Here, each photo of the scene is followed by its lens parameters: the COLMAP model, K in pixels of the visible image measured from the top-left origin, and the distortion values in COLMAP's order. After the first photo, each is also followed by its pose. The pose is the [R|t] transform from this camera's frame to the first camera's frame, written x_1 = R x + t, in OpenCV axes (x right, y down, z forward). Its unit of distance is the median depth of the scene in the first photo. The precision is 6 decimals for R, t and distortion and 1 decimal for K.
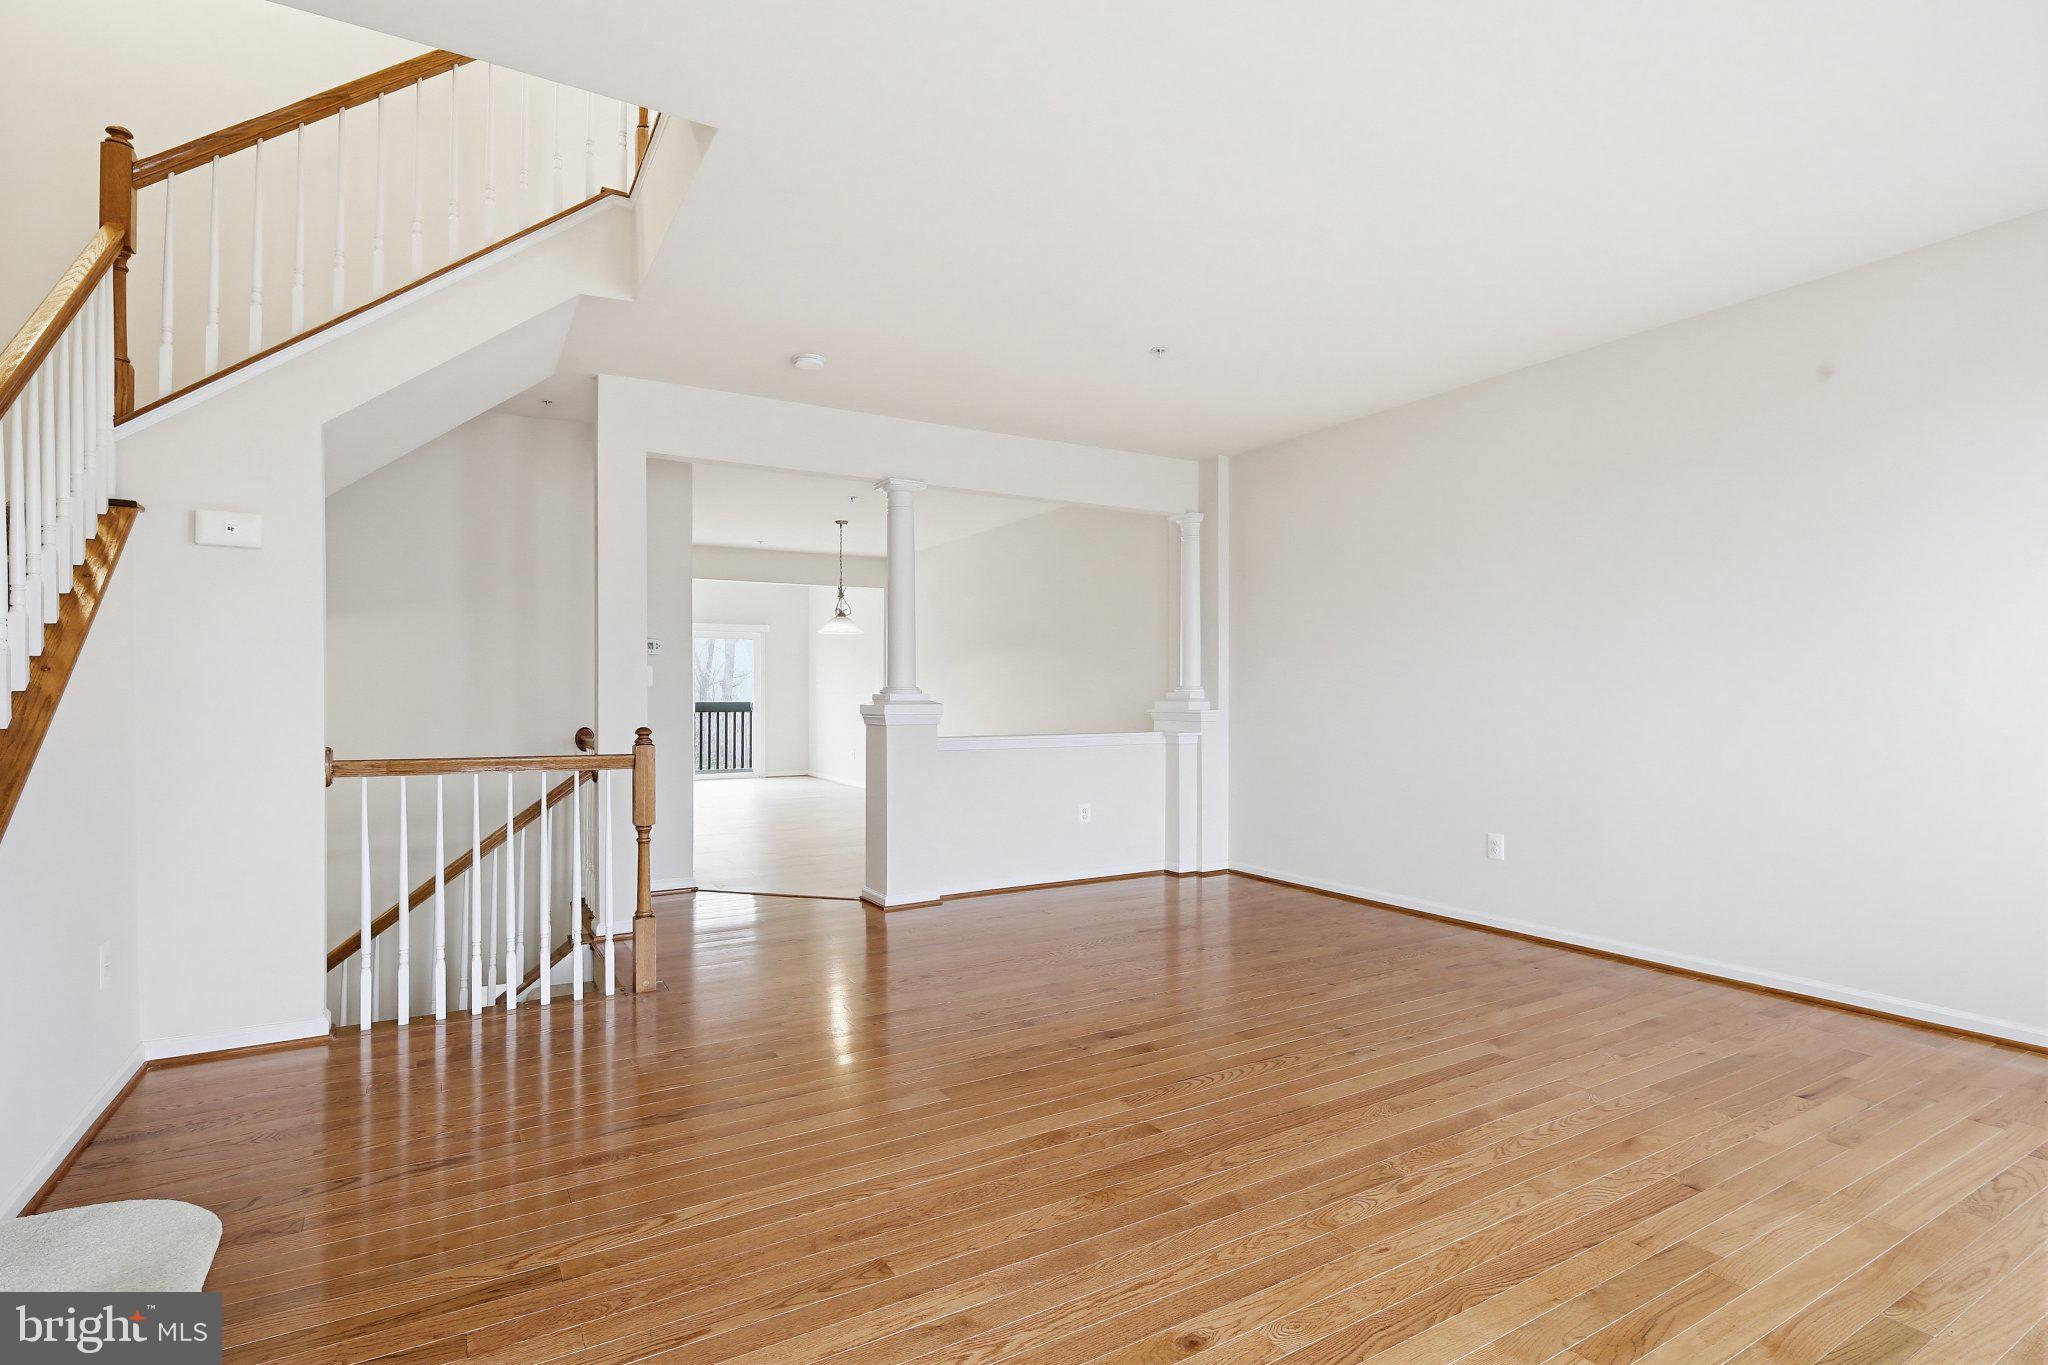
lens RADIAL K [[996.6, 0, 1018.1], [0, 996.6, 688.8], [0, 0, 1]] dist [0.004373, -0.005094]
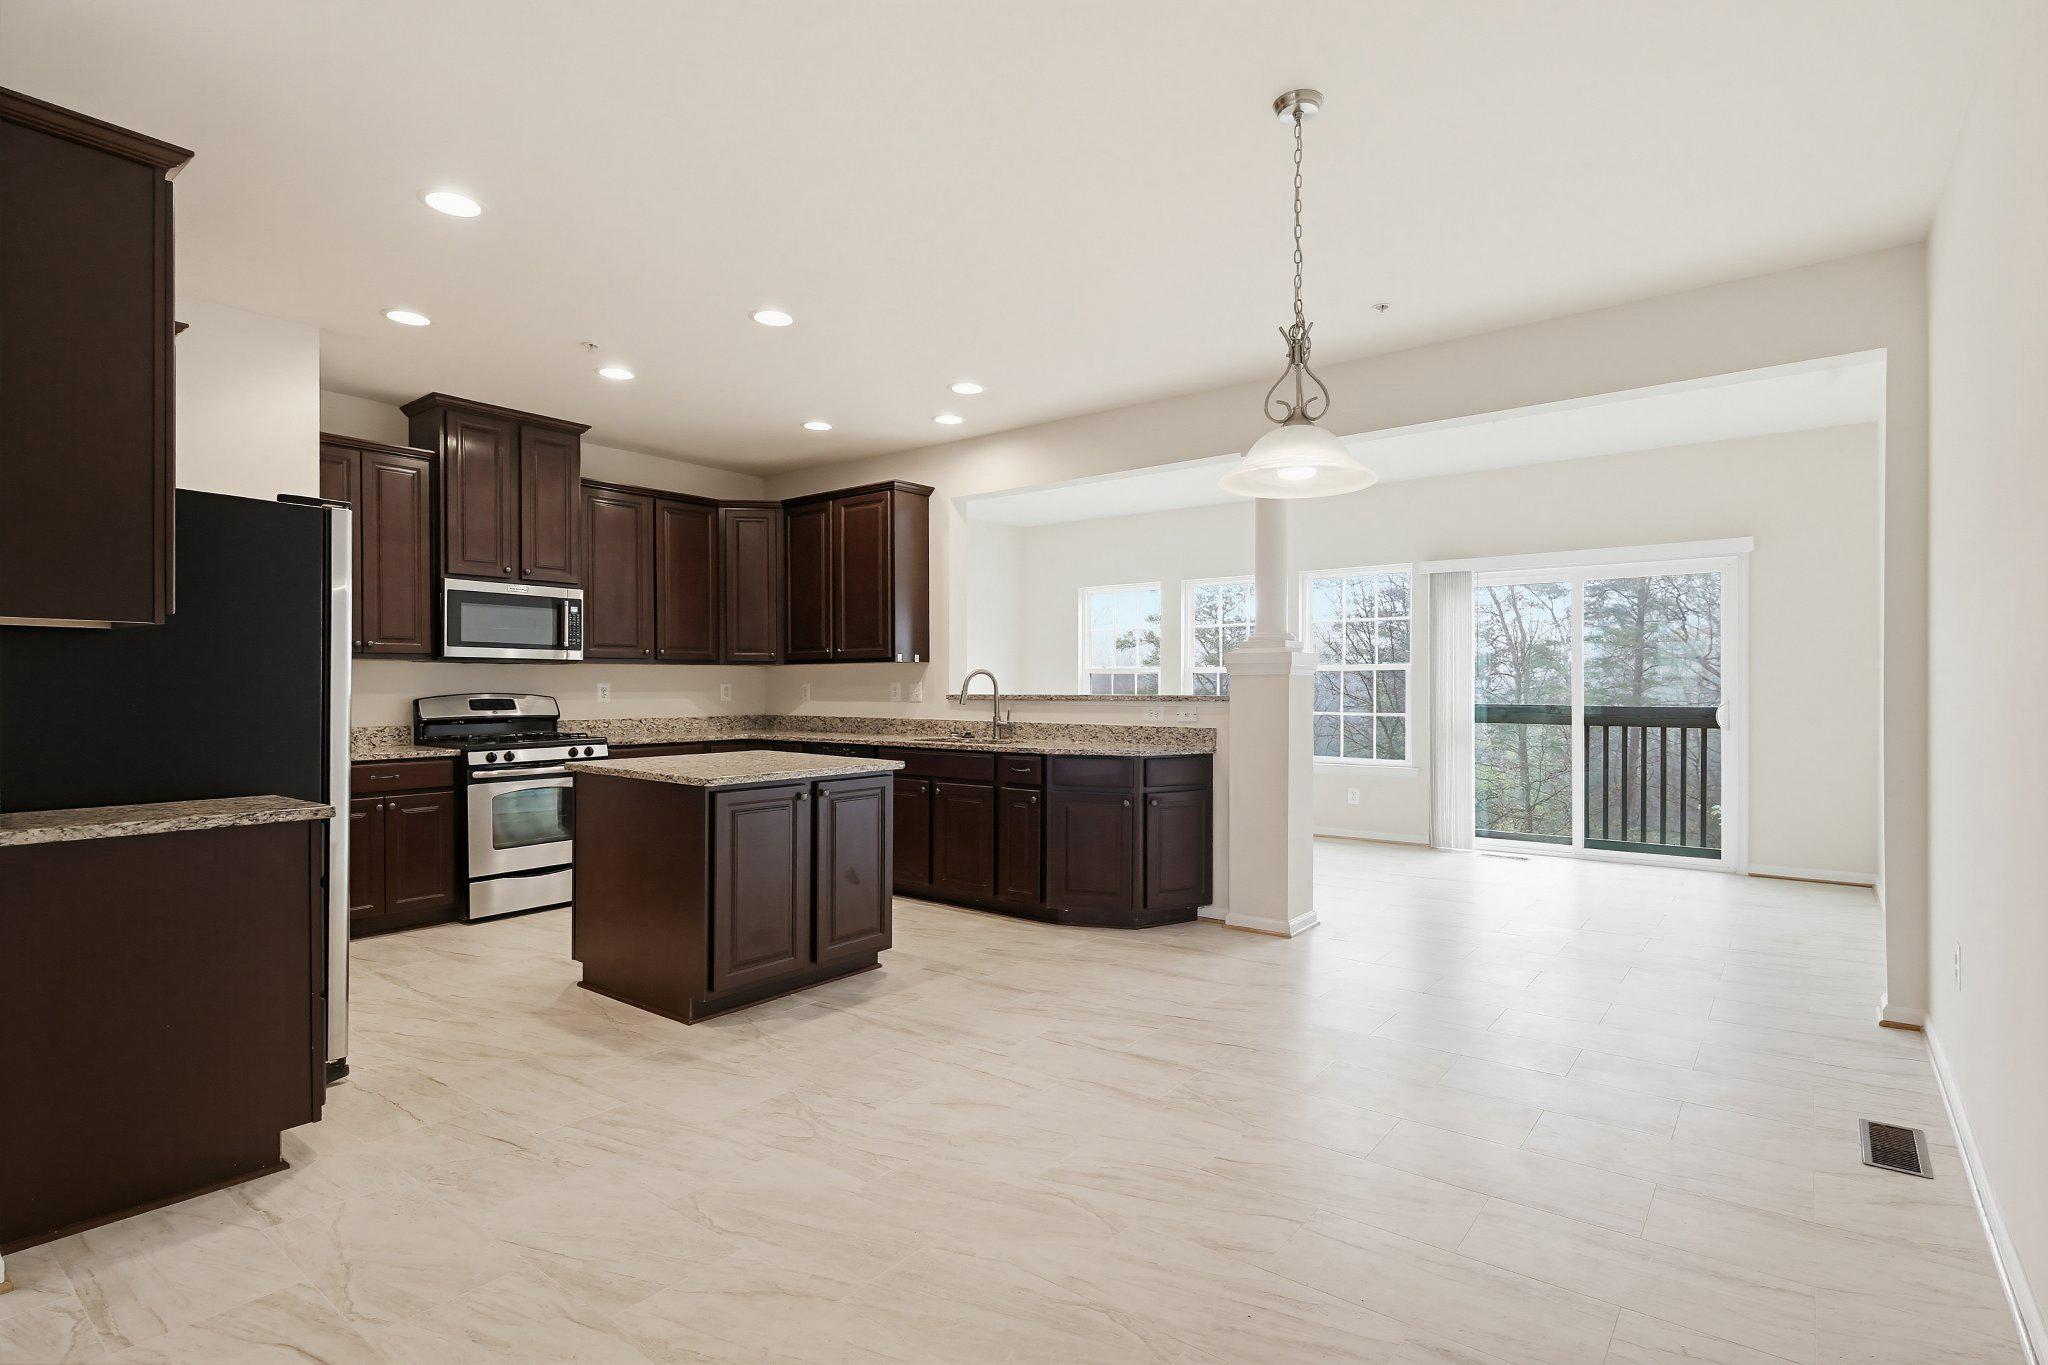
lens RADIAL K [[996.6, 0, 1037.3], [0, 996.6, 690.3], [0, 0, 1]] dist [0.004373, -0.005094]
pose [[0.375364, -0.001451, -0.926877, 0.140357], [0.005211, 0.999986, 0.000545, 0.010293], [0.926863, -0.005035, 0.375366, 1.781324]]
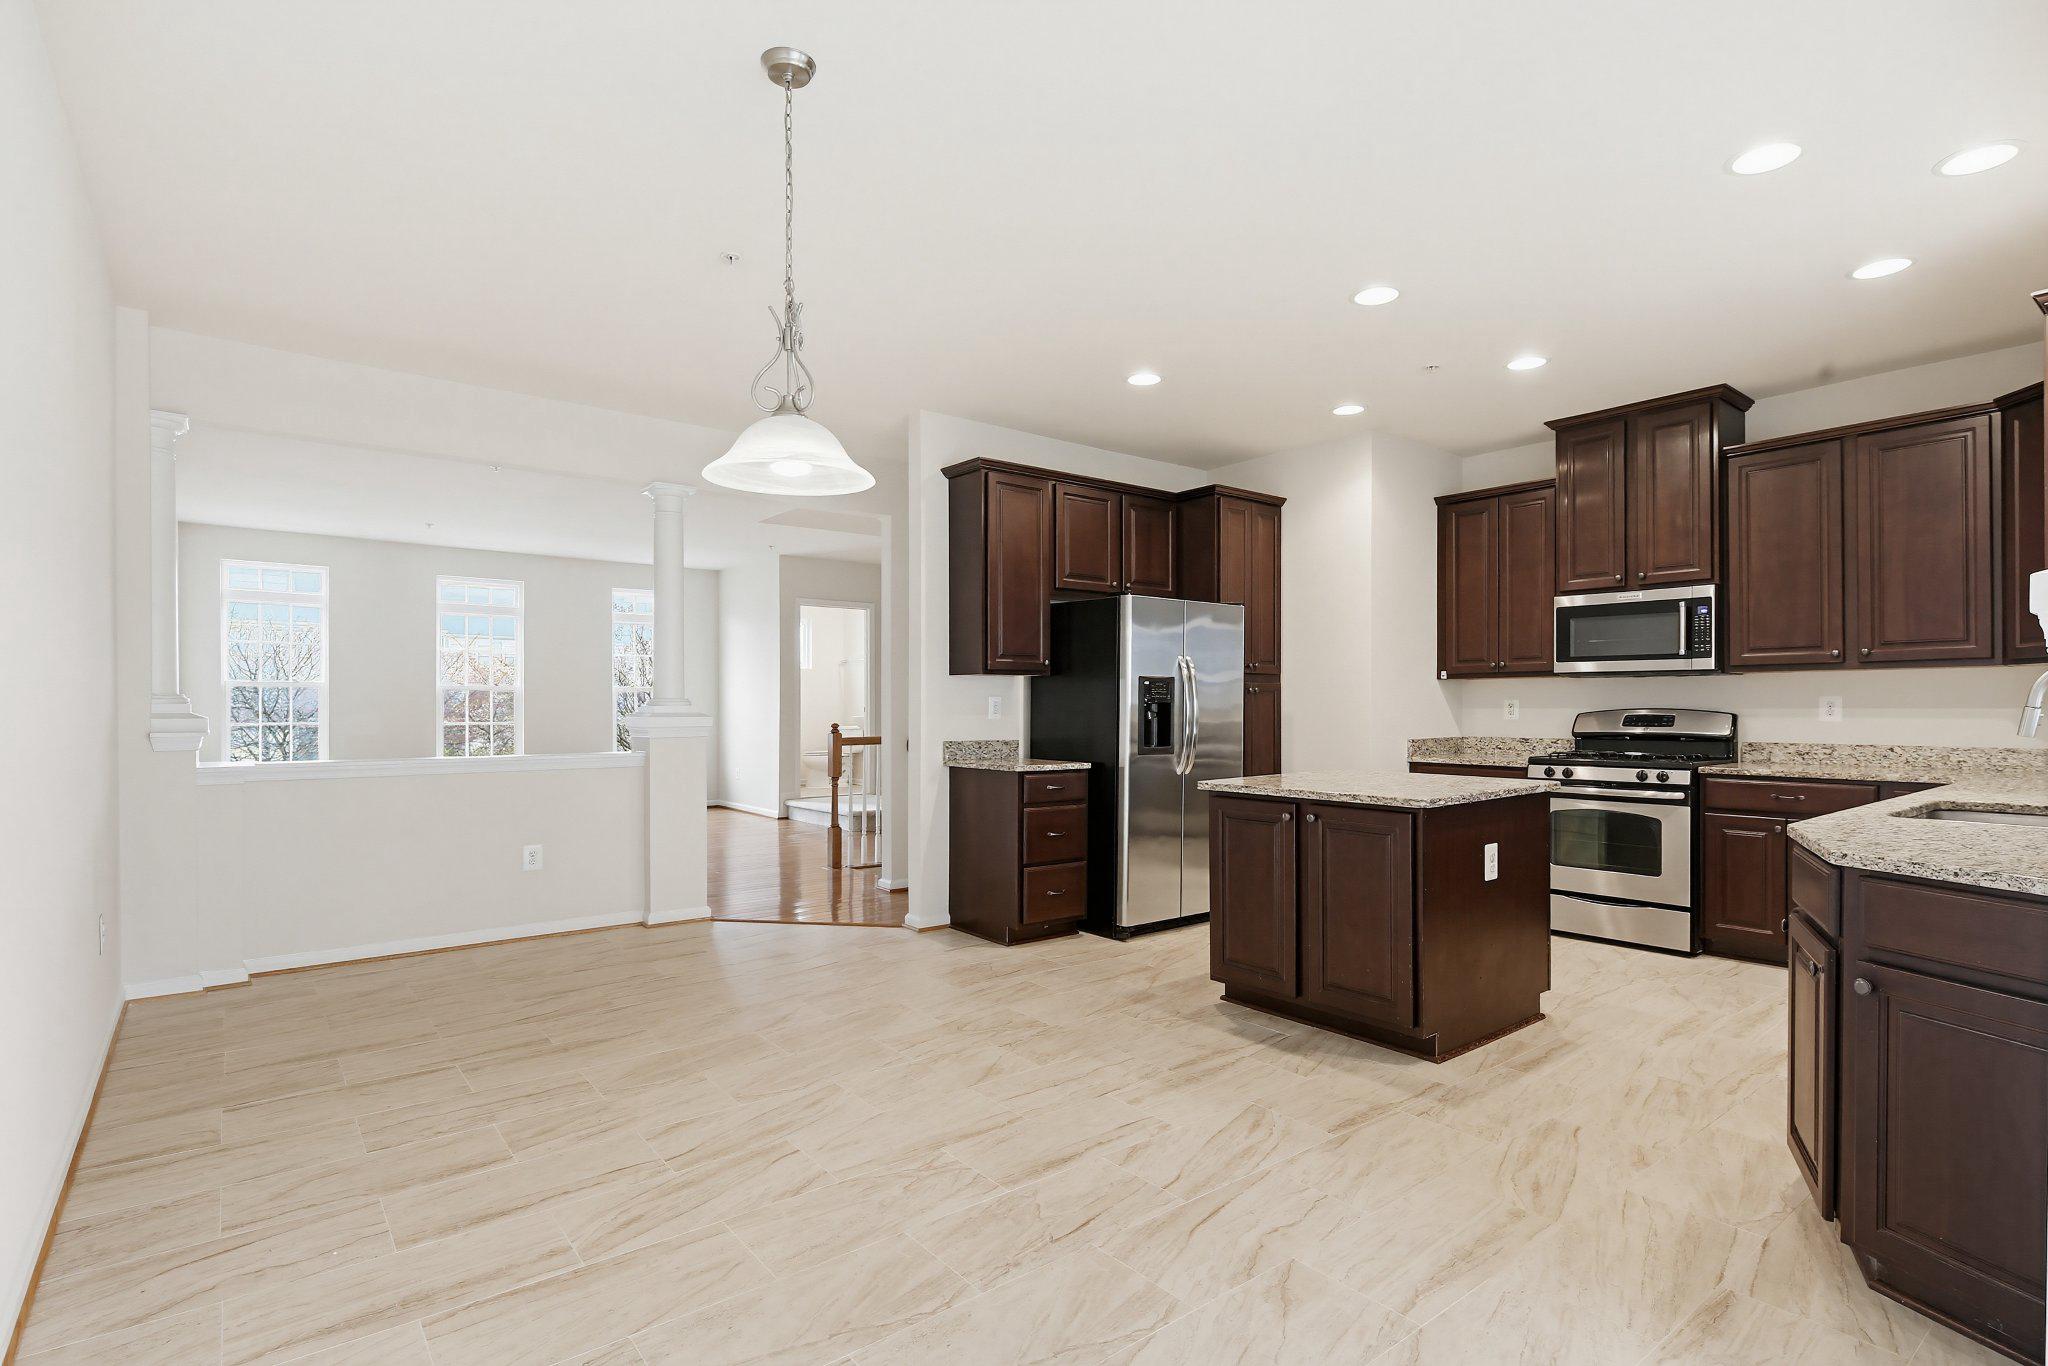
lens RADIAL K [[996.6, 0, 1023.2], [0, 996.6, 712.0], [0, 0, 1]] dist [0.004373, -0.005094]
pose [[-0.989964, -0.001518, -0.141314, -0.439768], [-0.001995, 0.999993, 0.003238, 0.013023], [0.141309, 0.003488, -0.989959, 2.769221]]
